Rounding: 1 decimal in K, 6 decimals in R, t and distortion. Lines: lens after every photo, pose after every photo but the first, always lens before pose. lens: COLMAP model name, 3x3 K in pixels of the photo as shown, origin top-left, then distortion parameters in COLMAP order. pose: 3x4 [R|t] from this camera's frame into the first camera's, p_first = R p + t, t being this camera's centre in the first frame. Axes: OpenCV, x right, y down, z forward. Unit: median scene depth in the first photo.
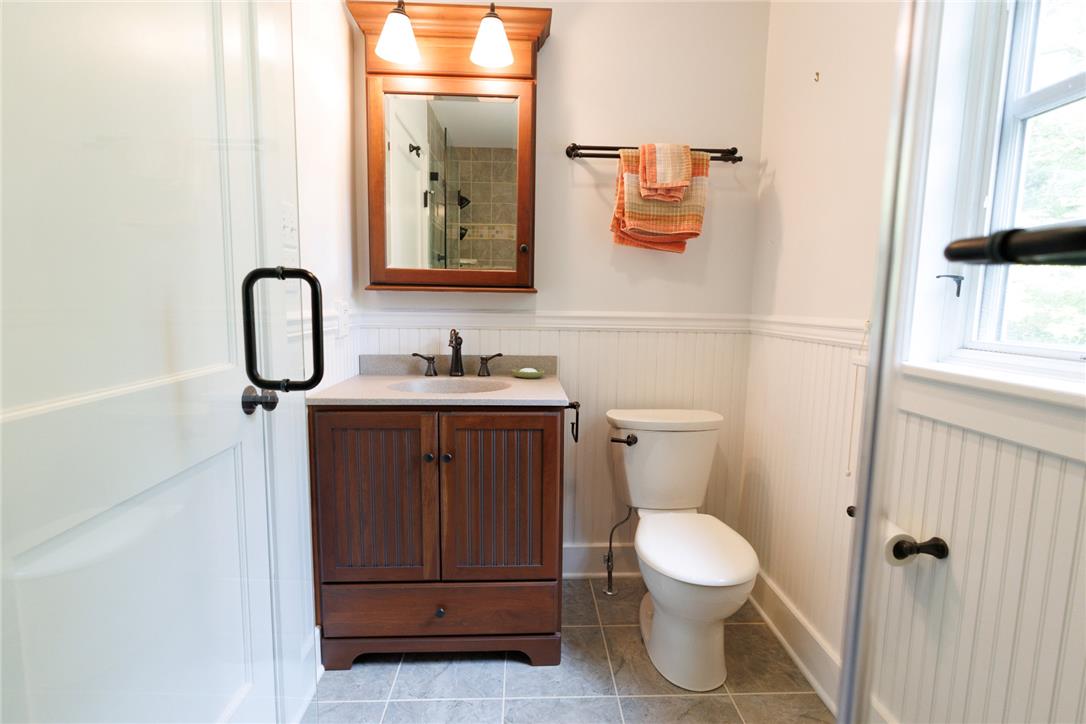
lens RADIAL K [[503.5, 0, 543.8], [0, 503.5, 363.1], [0, 0, 1]] dist [-0.001085, 0.000497]
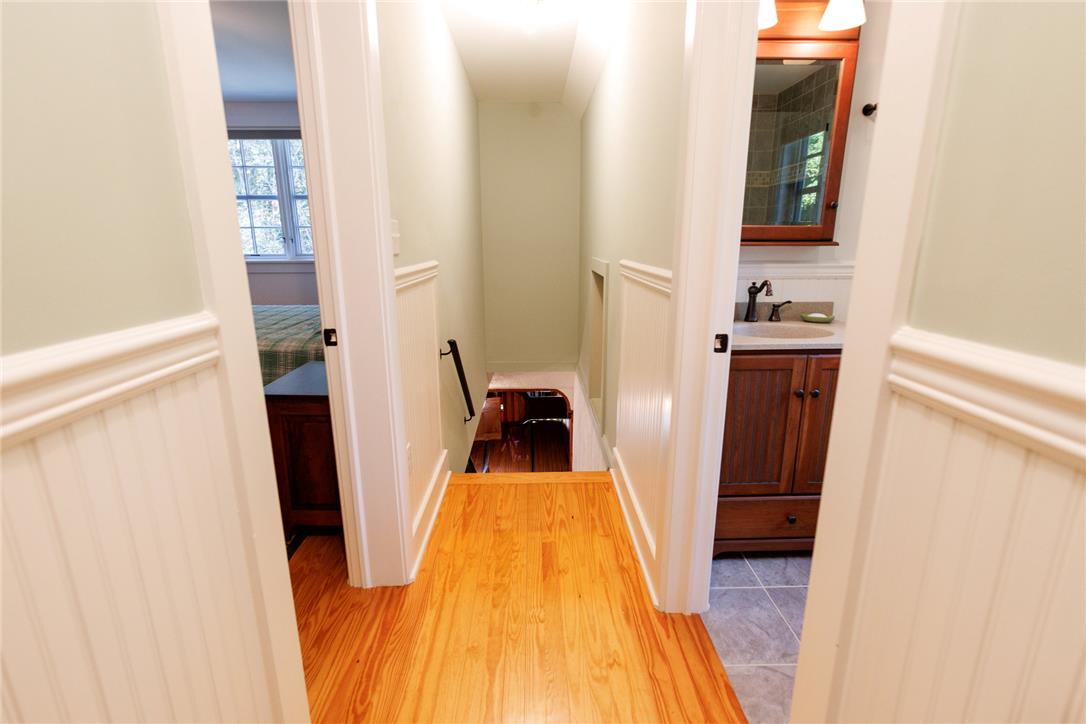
lens RADIAL K [[503.5, 0, 544.7], [0, 503.5, 359.1], [0, 0, 1]] dist [-0.001085, 0.000497]
pose [[0.999846, -0.009655, -0.014680, -0.650977], [0.011346, 0.992726, 0.119856, -0.032245], [0.013416, -0.120004, 0.992683, -0.137837]]
